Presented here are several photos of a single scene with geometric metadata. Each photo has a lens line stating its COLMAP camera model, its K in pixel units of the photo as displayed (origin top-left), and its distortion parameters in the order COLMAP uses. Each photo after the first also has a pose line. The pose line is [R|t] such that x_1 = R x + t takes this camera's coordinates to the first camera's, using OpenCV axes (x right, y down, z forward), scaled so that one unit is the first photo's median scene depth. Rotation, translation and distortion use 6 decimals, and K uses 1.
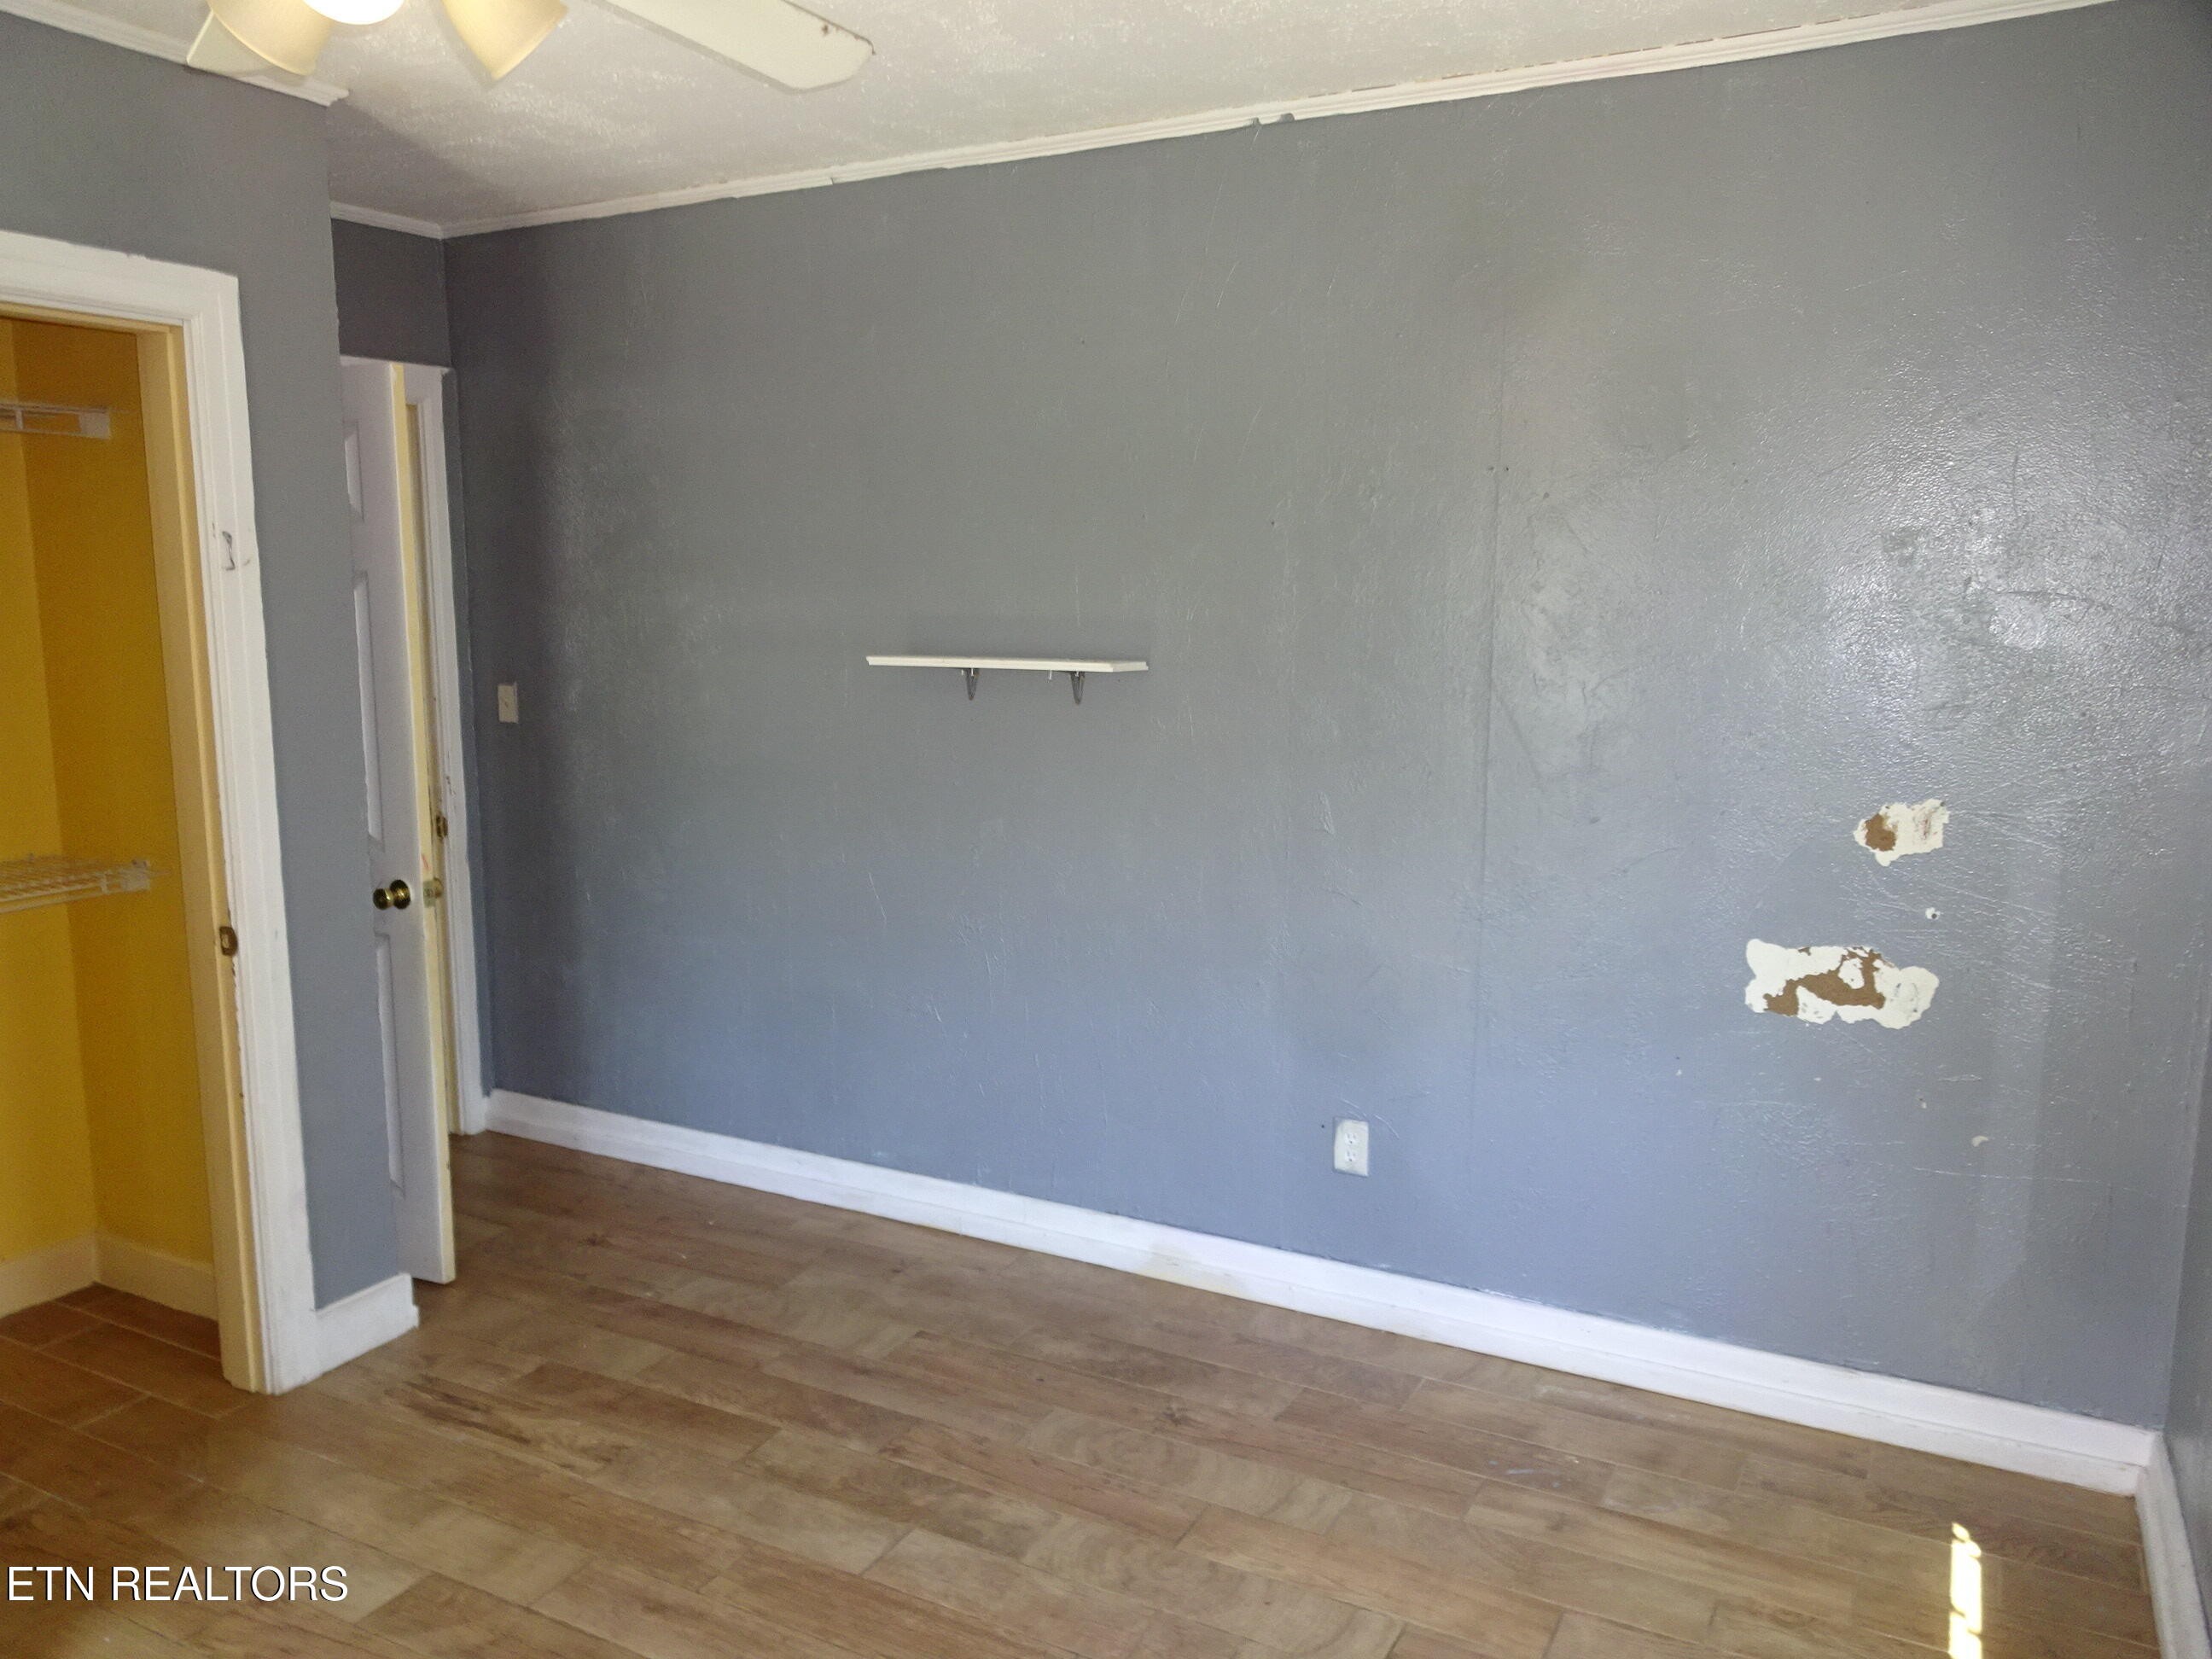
lens RADIAL K [[1624.0, 0, 1107.4], [0, 1624.0, 822.5], [0, 0, 1]] dist [-0.010372, -0.004536]
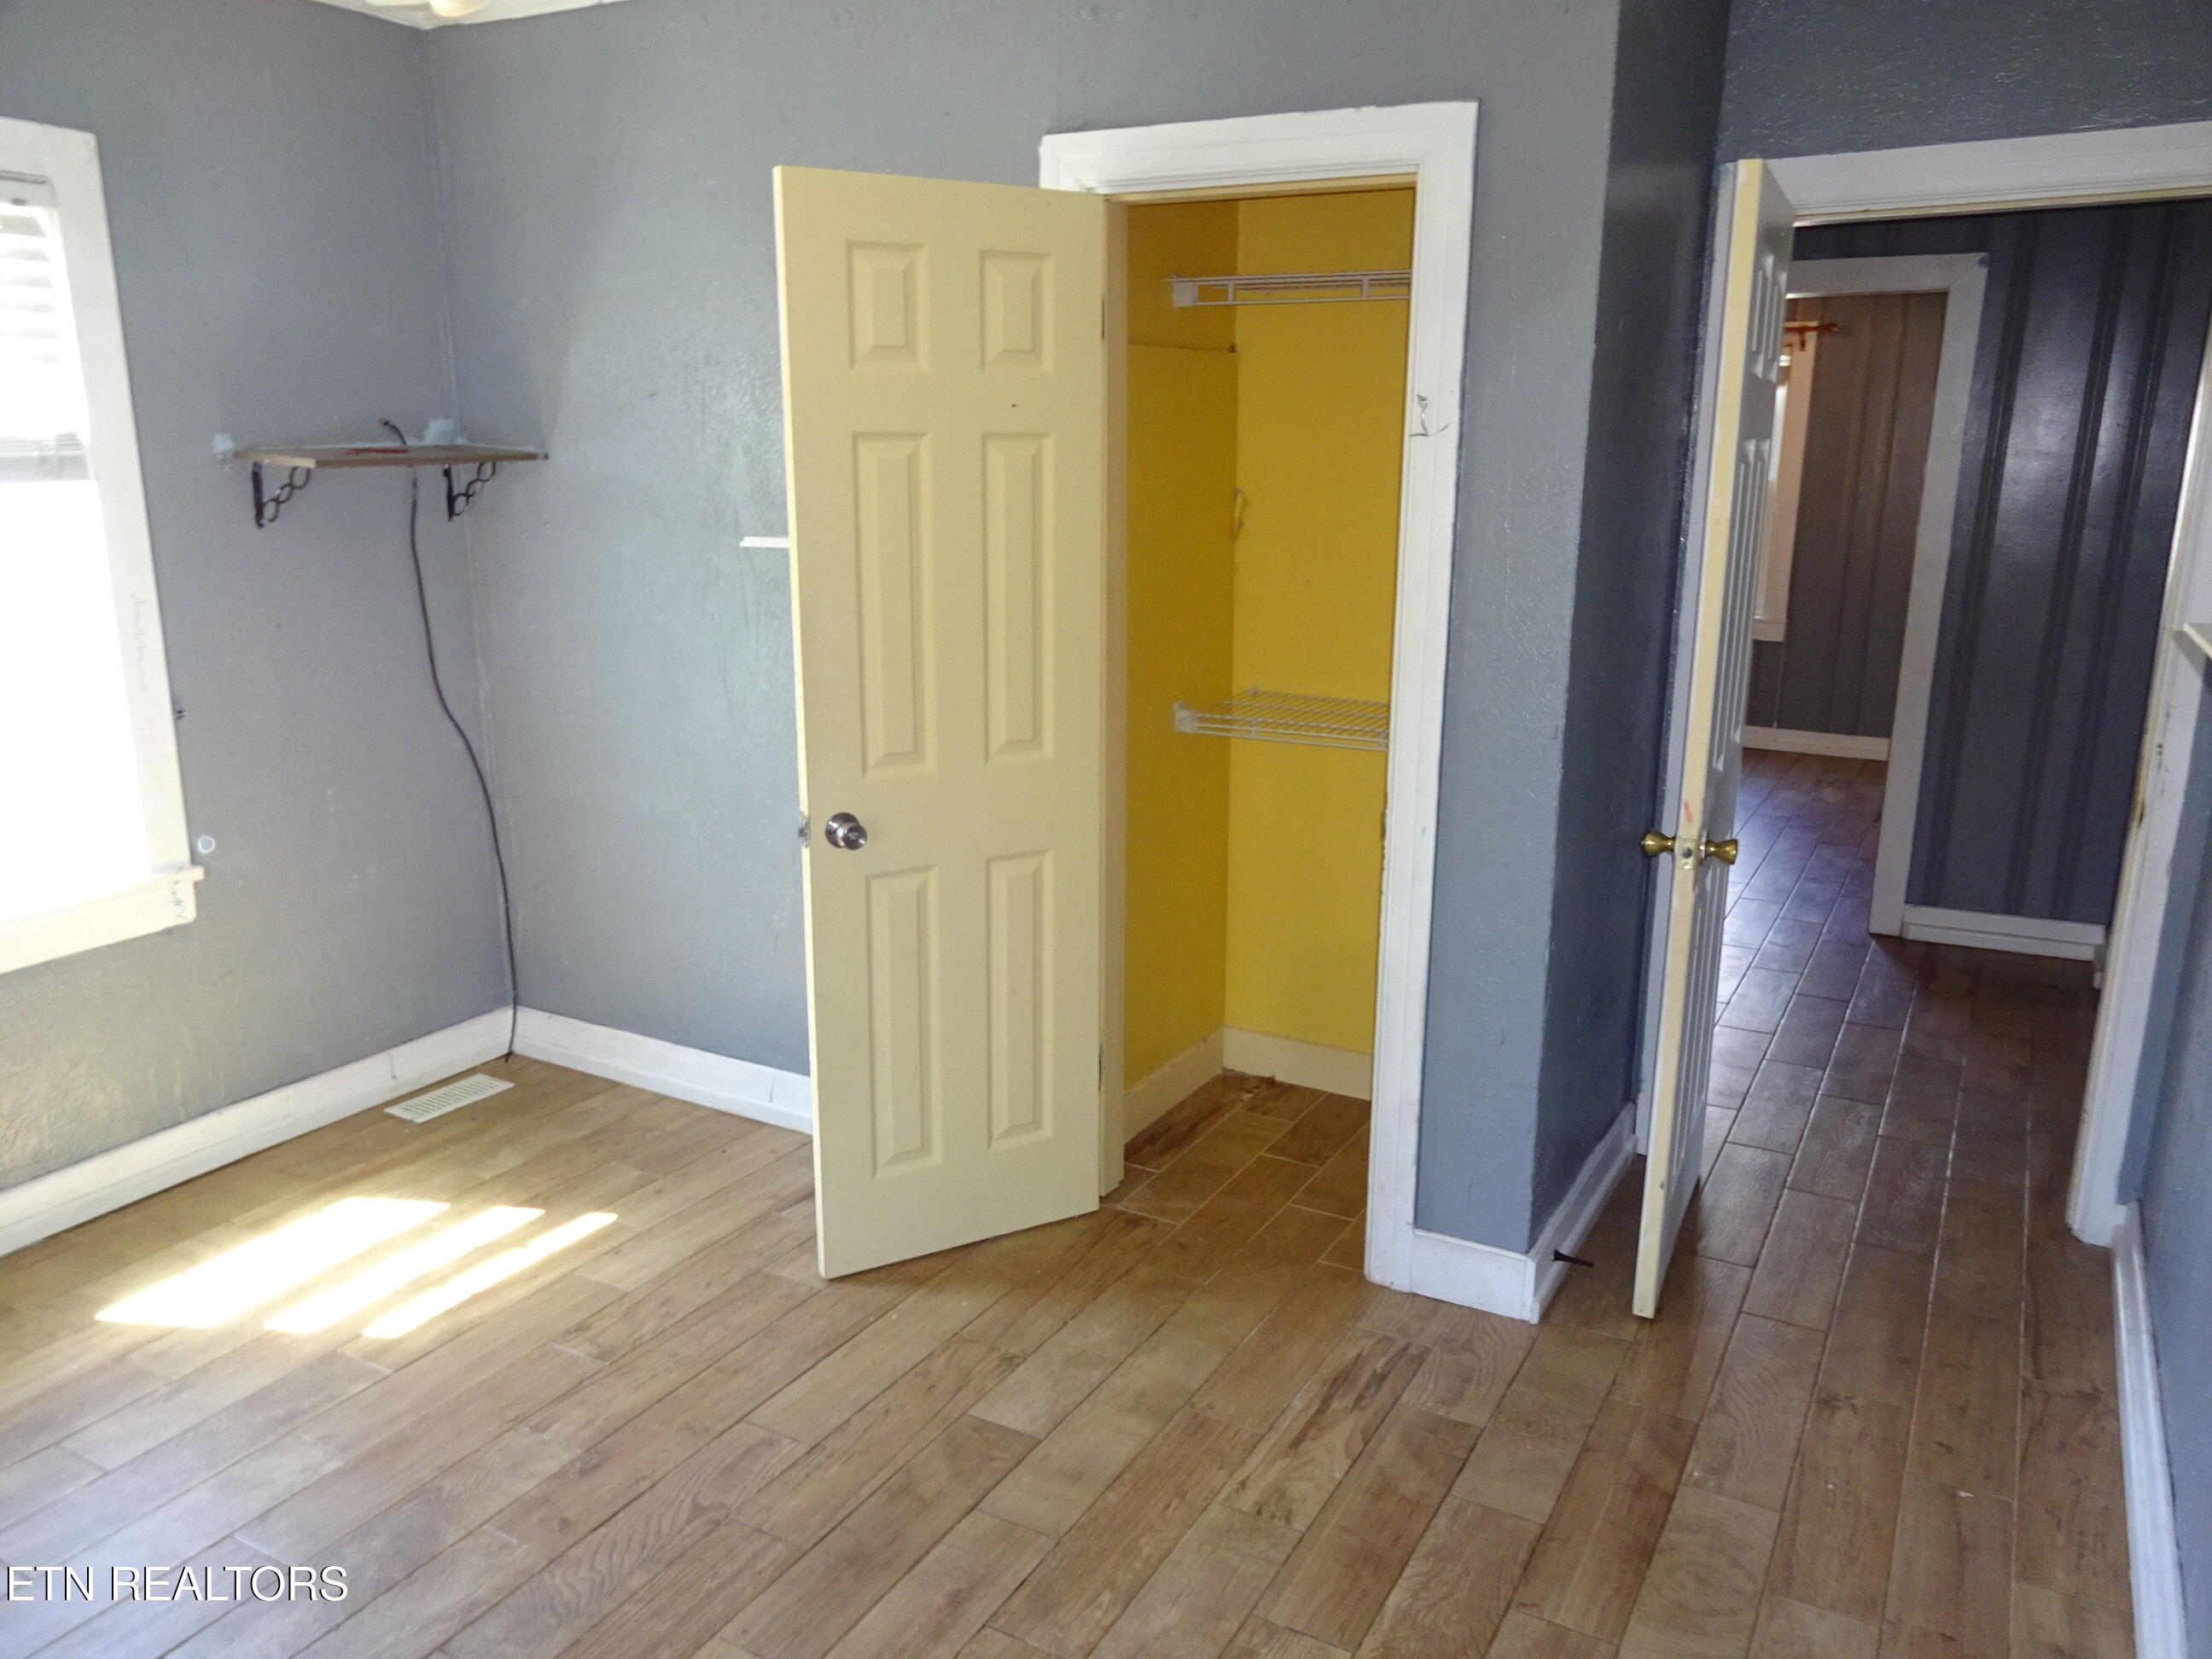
lens RADIAL K [[1624.0, 0, 1127.6], [0, 1624.0, 836.4], [0, 0, 1]] dist [-0.010372, -0.004536]
pose [[-0.006345, 0.243046, -0.969994, 0.415083], [-0.161975, 0.956954, 0.240839, -0.132460], [0.986774, 0.158643, 0.033296, 0.828632]]
